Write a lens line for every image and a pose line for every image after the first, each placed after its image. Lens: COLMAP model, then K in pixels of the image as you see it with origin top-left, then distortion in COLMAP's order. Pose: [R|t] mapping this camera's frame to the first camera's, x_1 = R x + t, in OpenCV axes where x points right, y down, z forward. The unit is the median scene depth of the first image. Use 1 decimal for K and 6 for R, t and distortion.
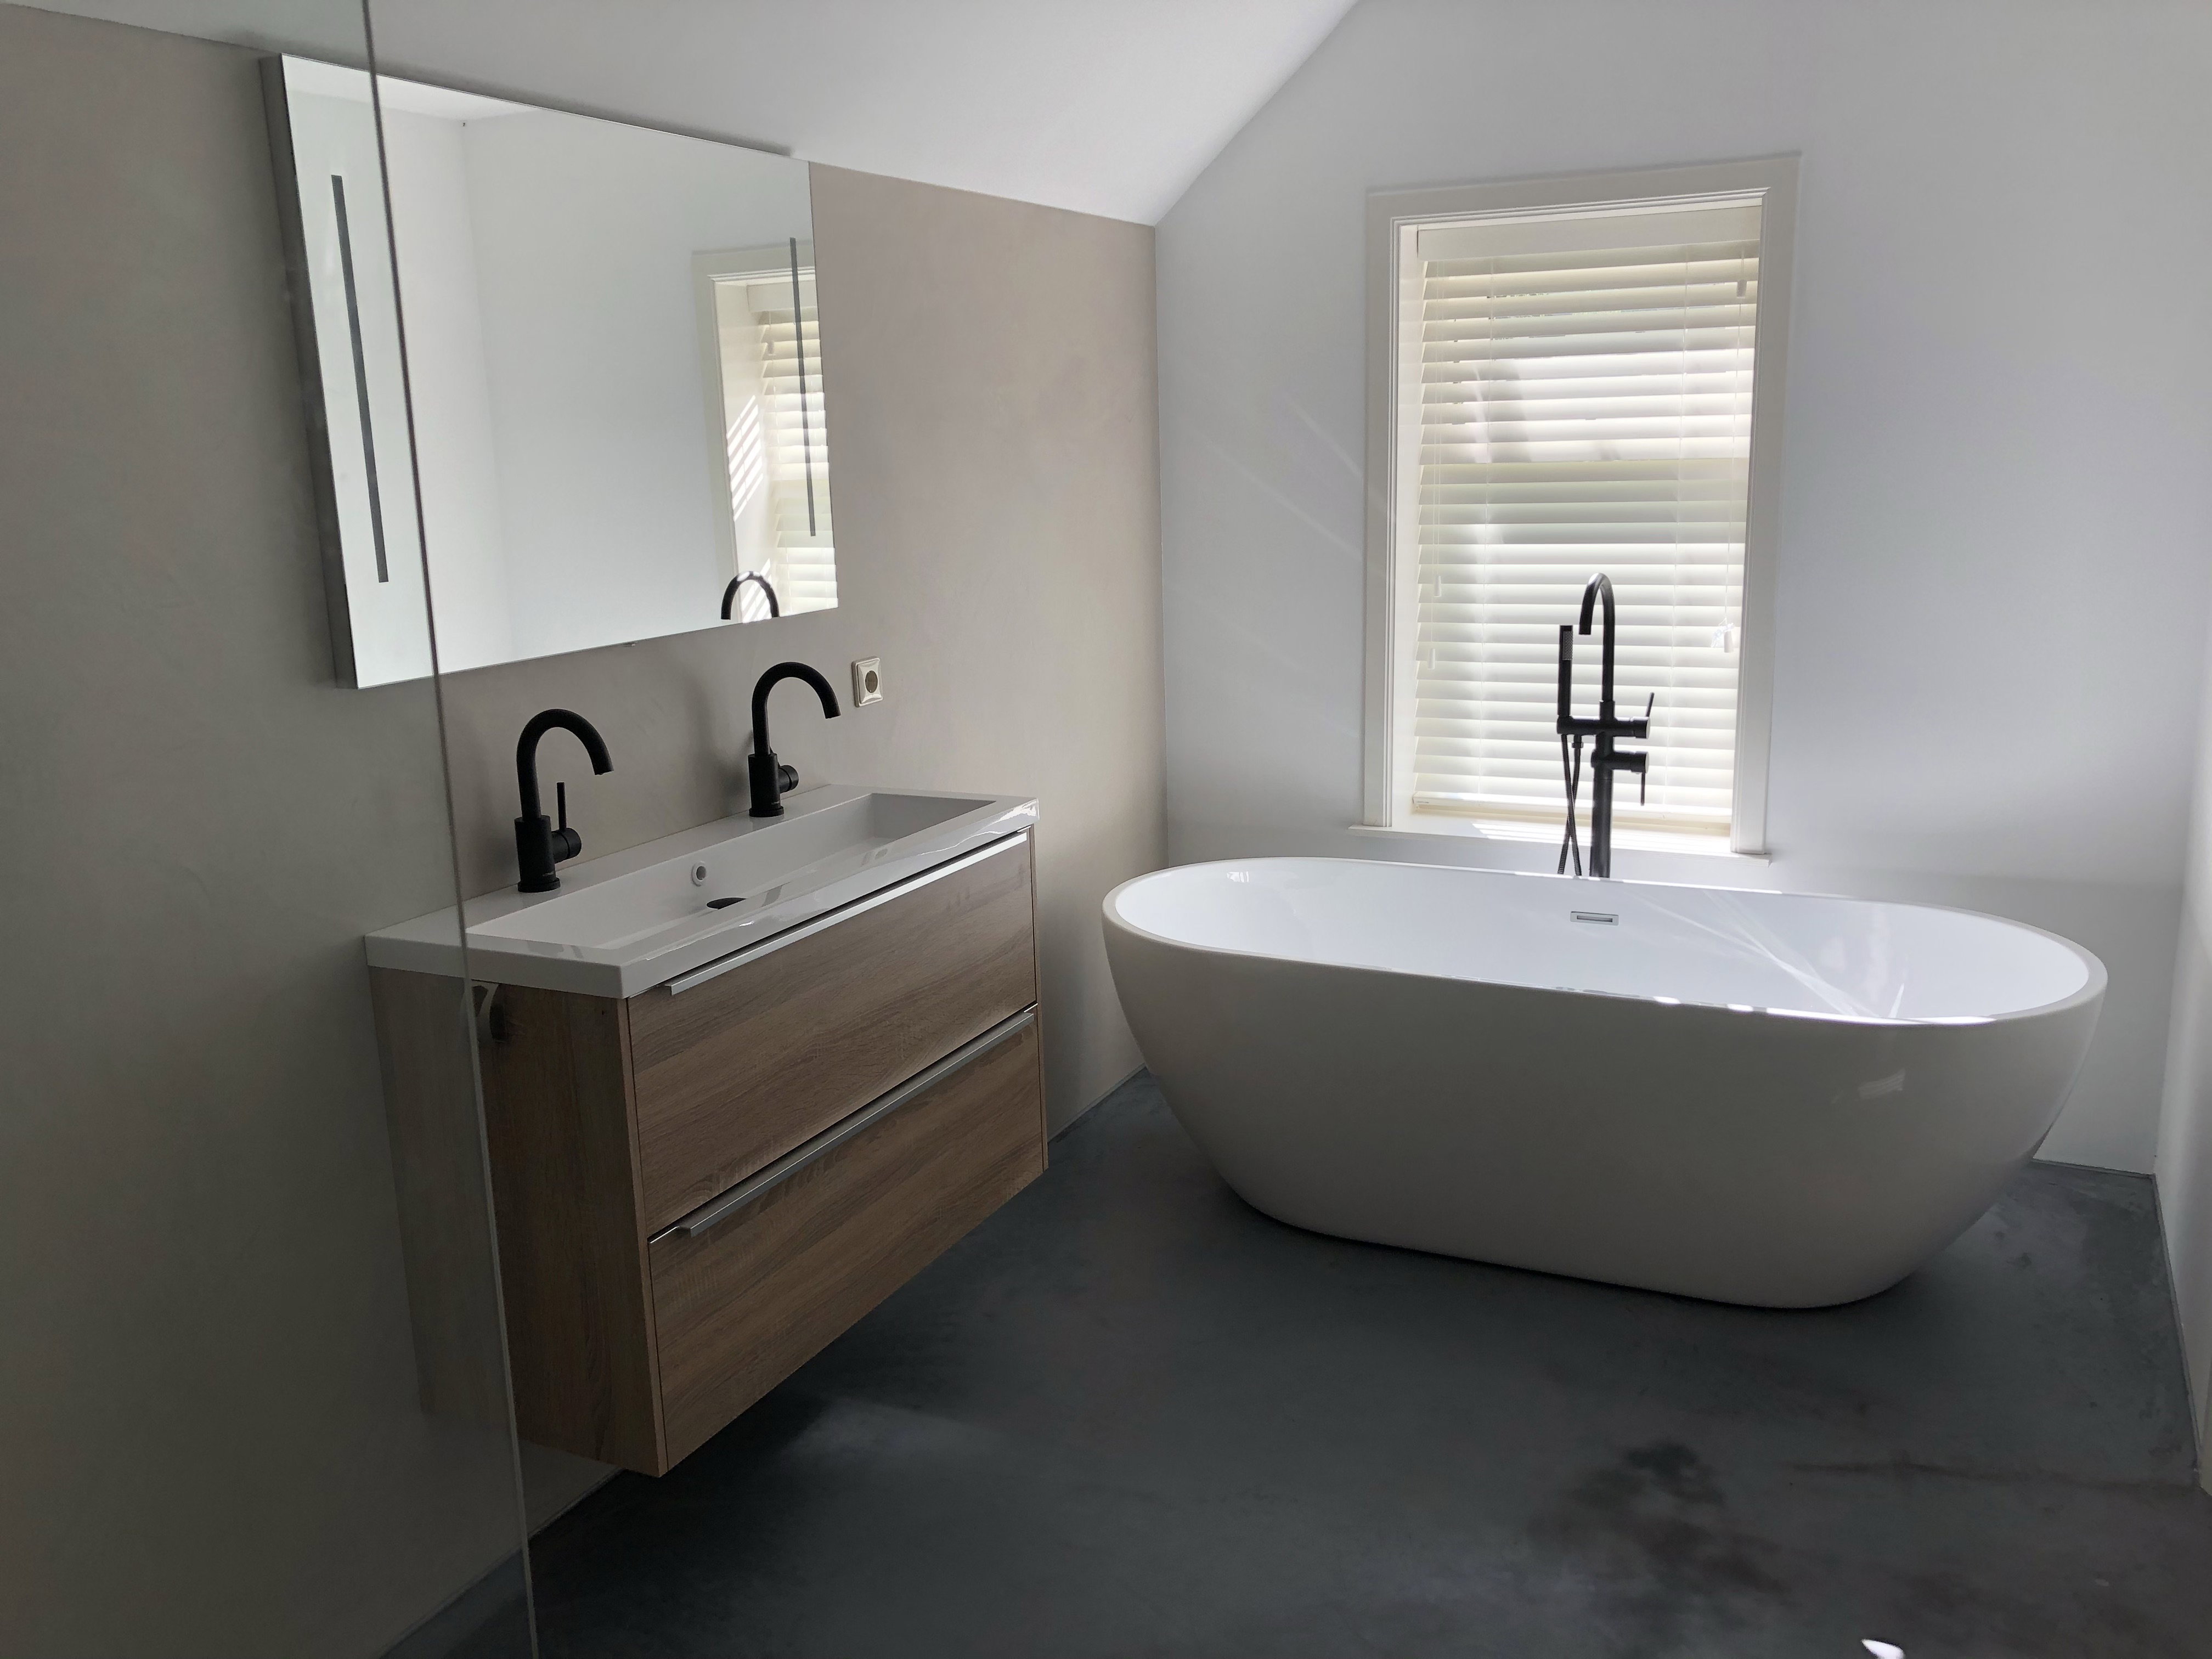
lens RADIAL K [[1892.1, 0, 1106.0], [0, 1892.1, 829.5], [0, 0, 1]] dist [0.066410, 0.107729]
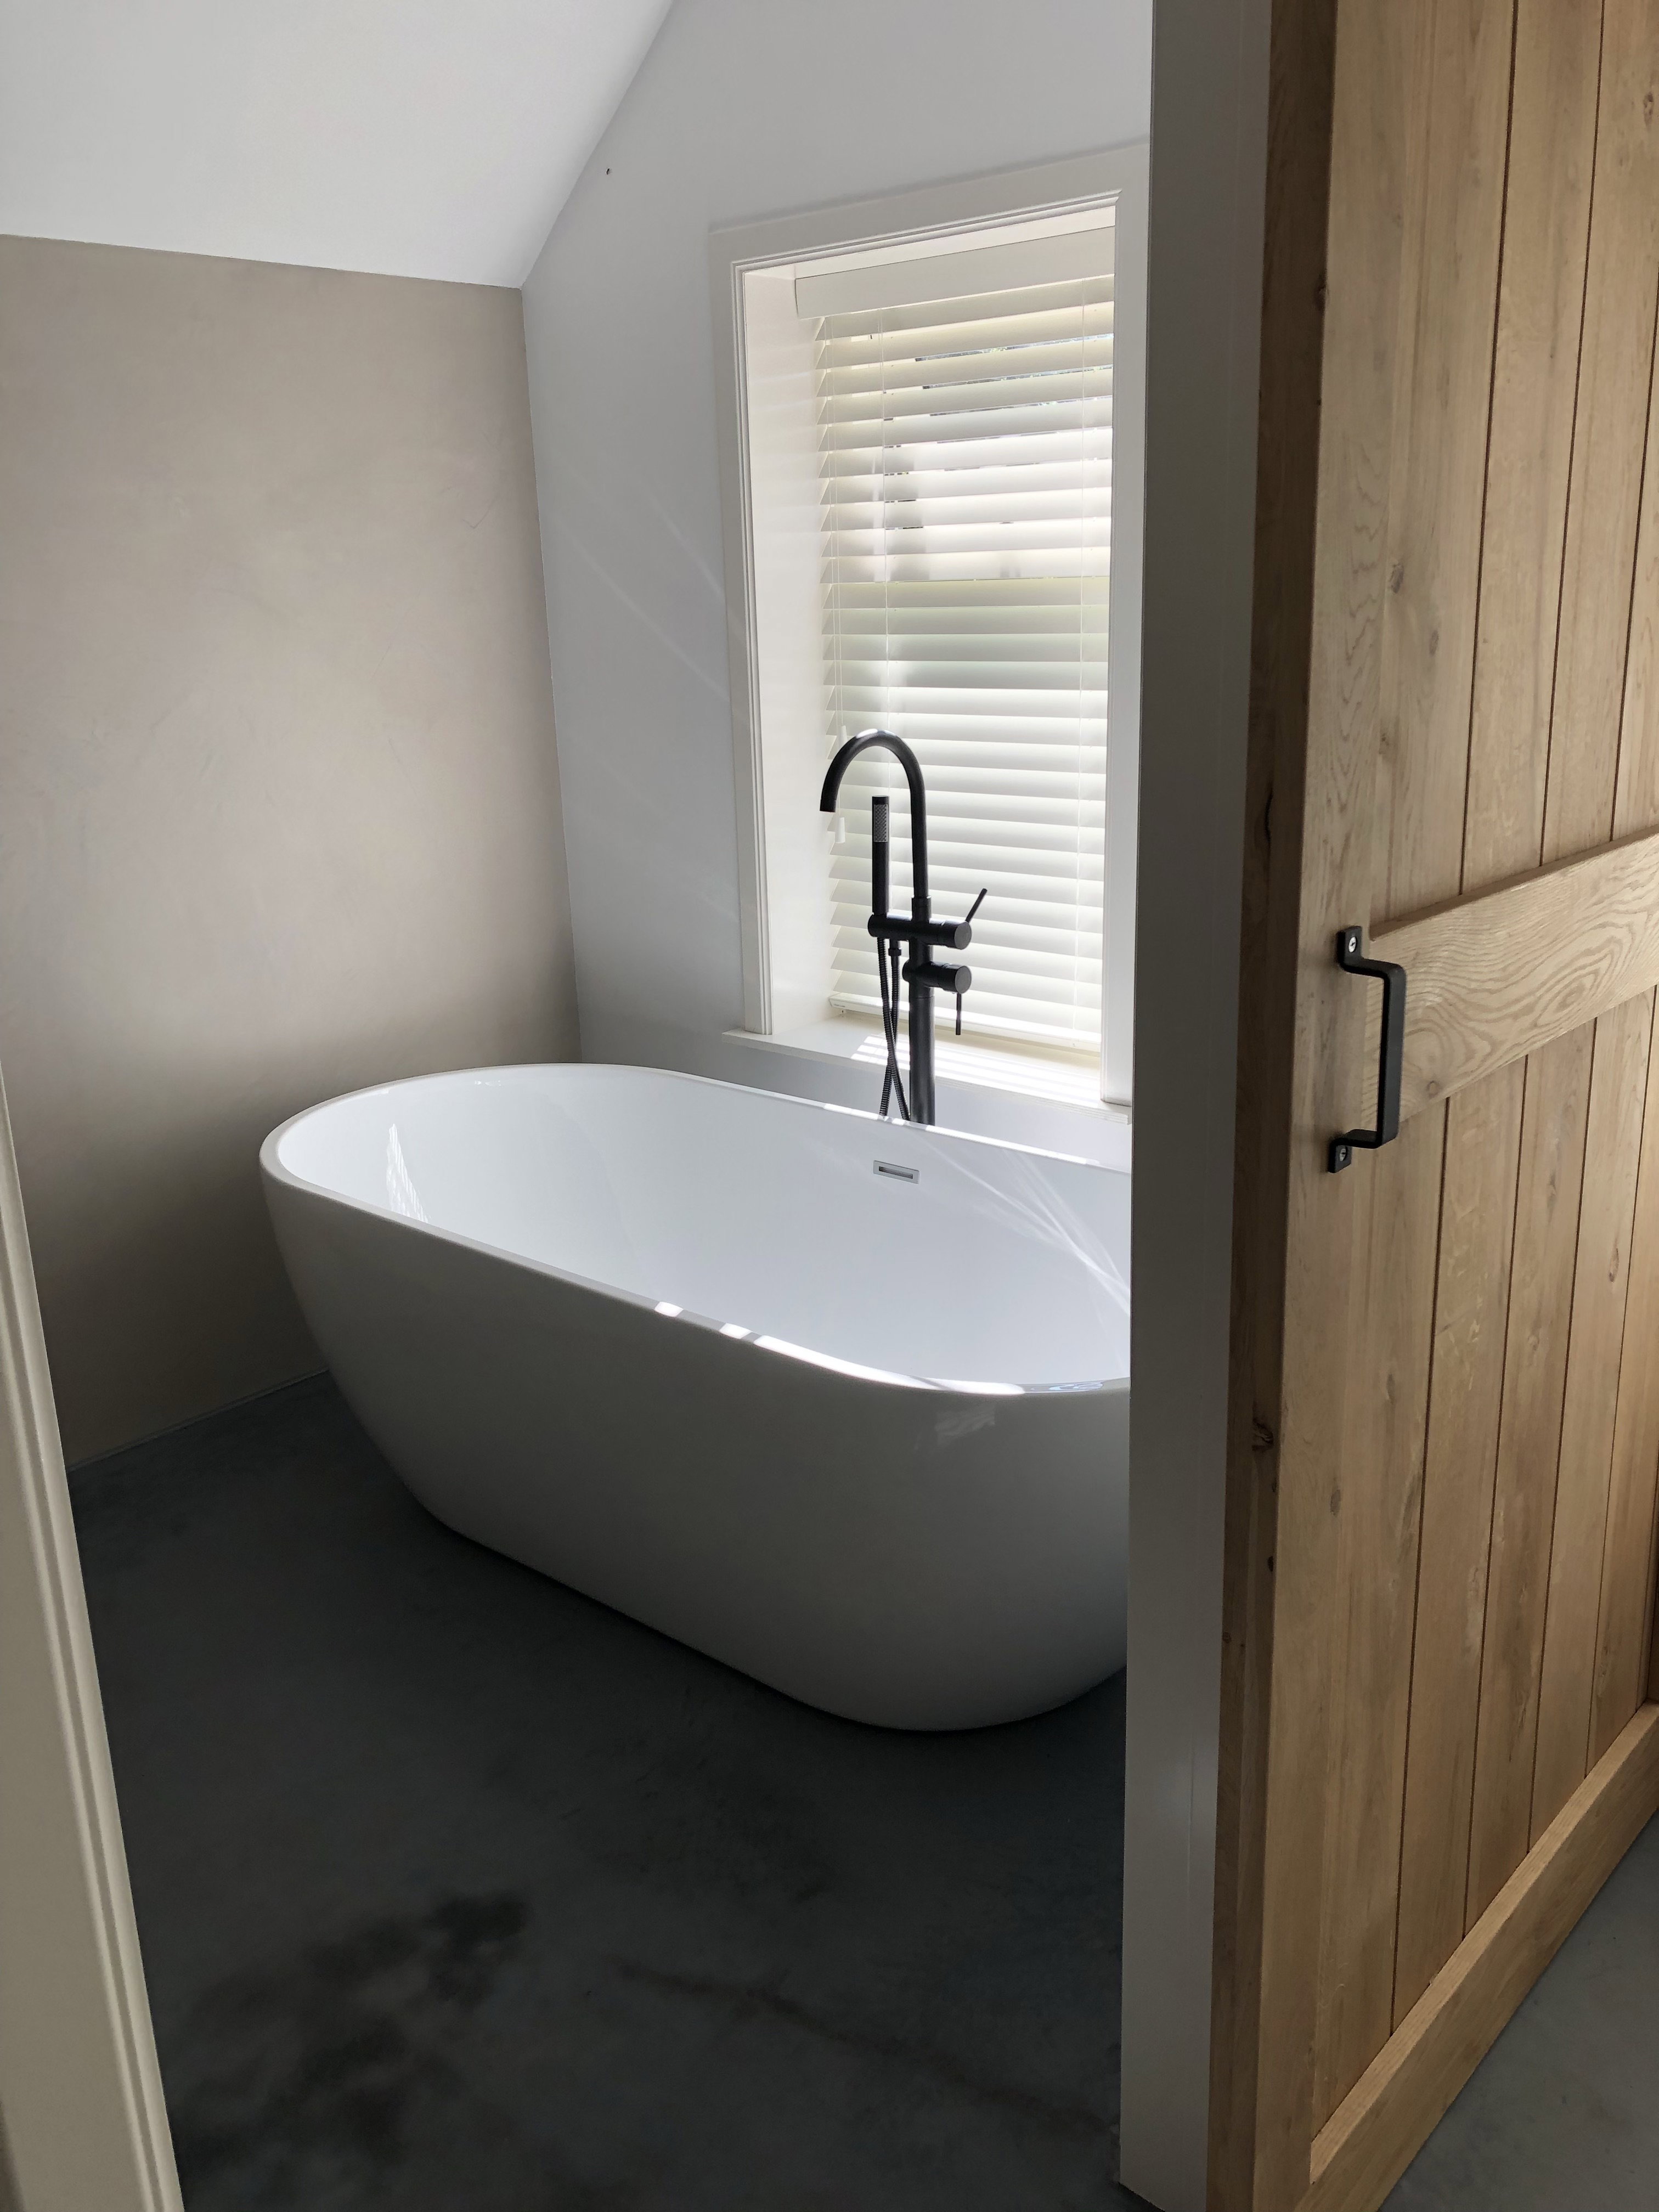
lens RADIAL K [[1892.1, 0, 828.5], [0, 1892.1, 1068.1], [0, 0, 1]] dist [0.066410, 0.107729]
pose [[0.942261, 0.077531, -0.325781, 0.471375], [-0.057999, 0.995911, 0.069260, -0.048353], [0.329818, -0.046366, 0.942905, 0.256891]]
